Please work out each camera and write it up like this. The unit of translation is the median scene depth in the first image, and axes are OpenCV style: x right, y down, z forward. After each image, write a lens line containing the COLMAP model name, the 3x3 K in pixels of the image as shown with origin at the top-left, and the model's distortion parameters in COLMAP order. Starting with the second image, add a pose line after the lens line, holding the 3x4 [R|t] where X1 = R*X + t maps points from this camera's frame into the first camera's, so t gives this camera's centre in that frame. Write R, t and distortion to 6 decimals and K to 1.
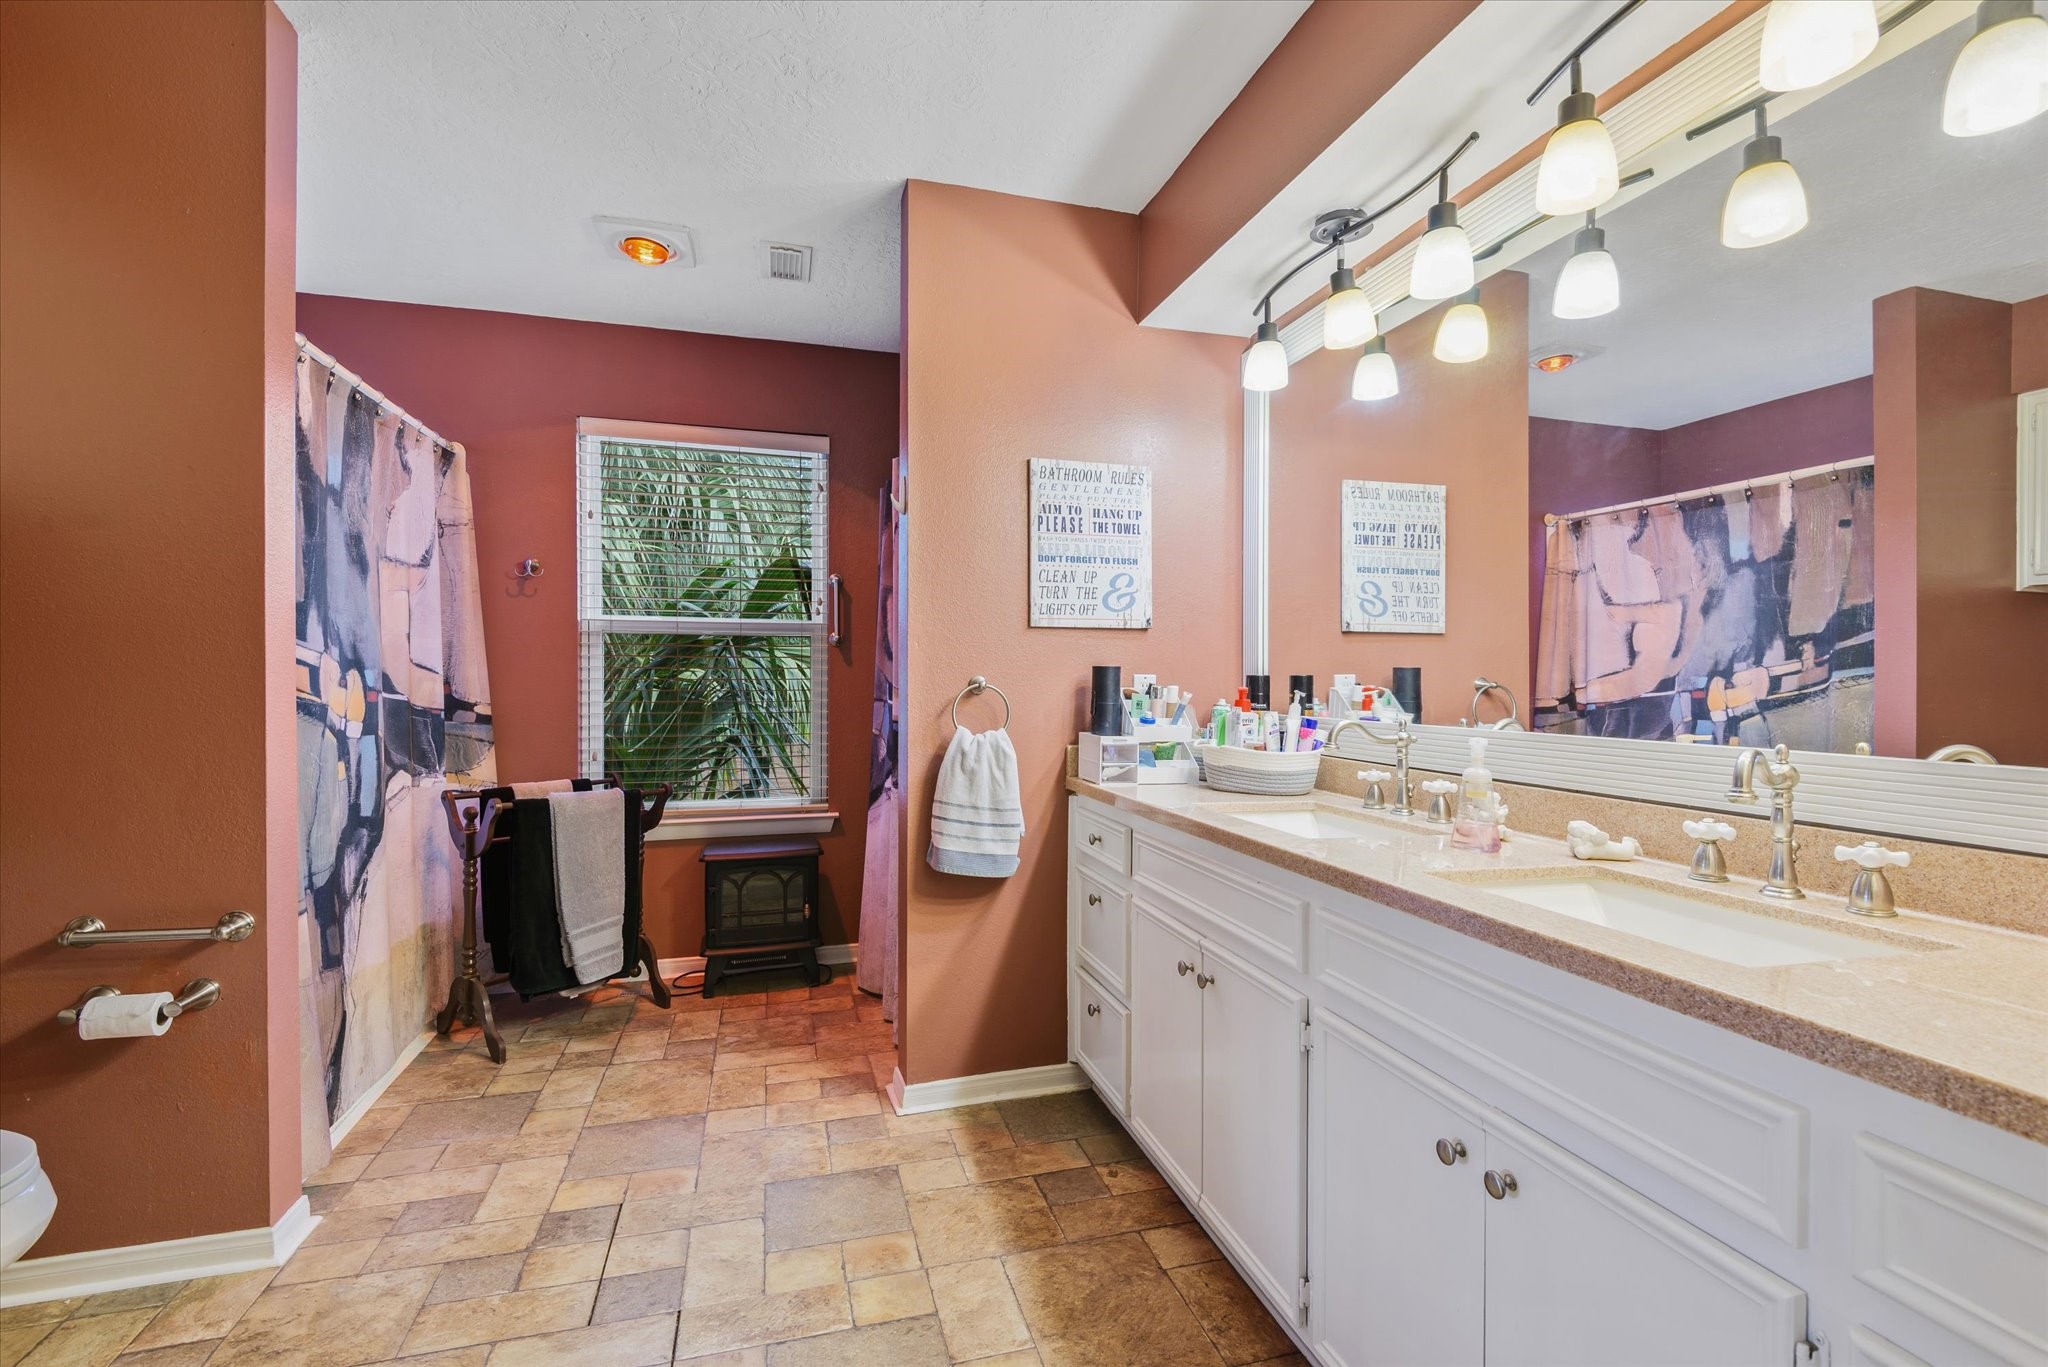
lens RADIAL K [[956.2, 0, 1024.0], [0, 956.2, 683.5], [0, 0, 1]] dist [0.003641, -0.000534]
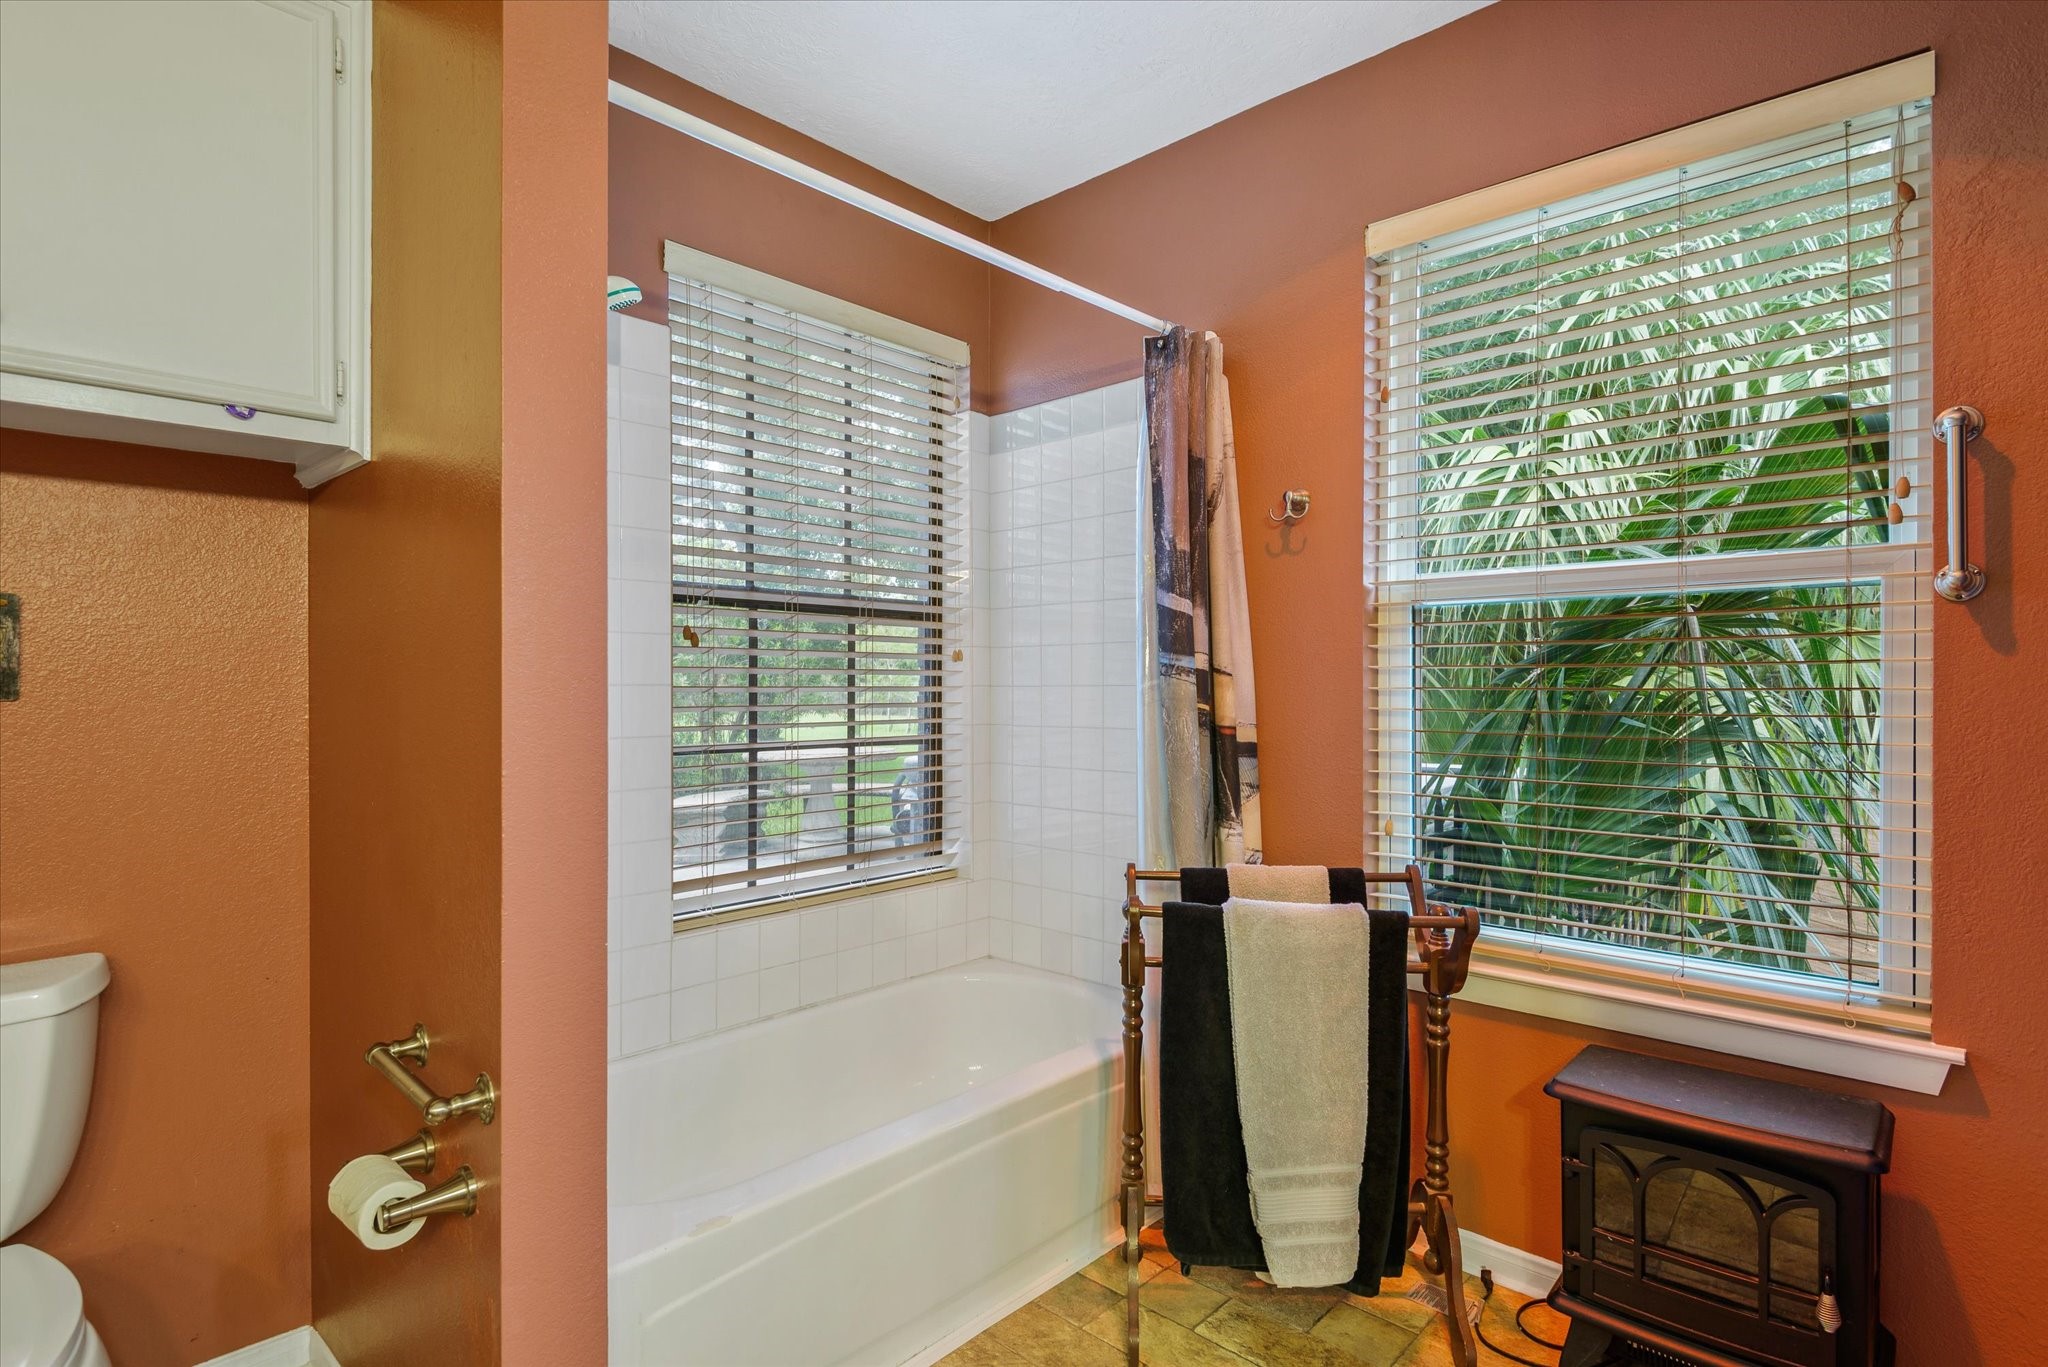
lens RADIAL K [[1052.3, 0, 1024.0], [0, 1052.3, 683.5], [0, 0, 1]] dist [0.000153, -0.000869]
pose [[0.529445, -0.003930, -0.848335, -0.042955], [-0.005617, 0.999951, -0.008138, -0.001744], [0.848326, 0.009074, 0.529397, 0.495893]]
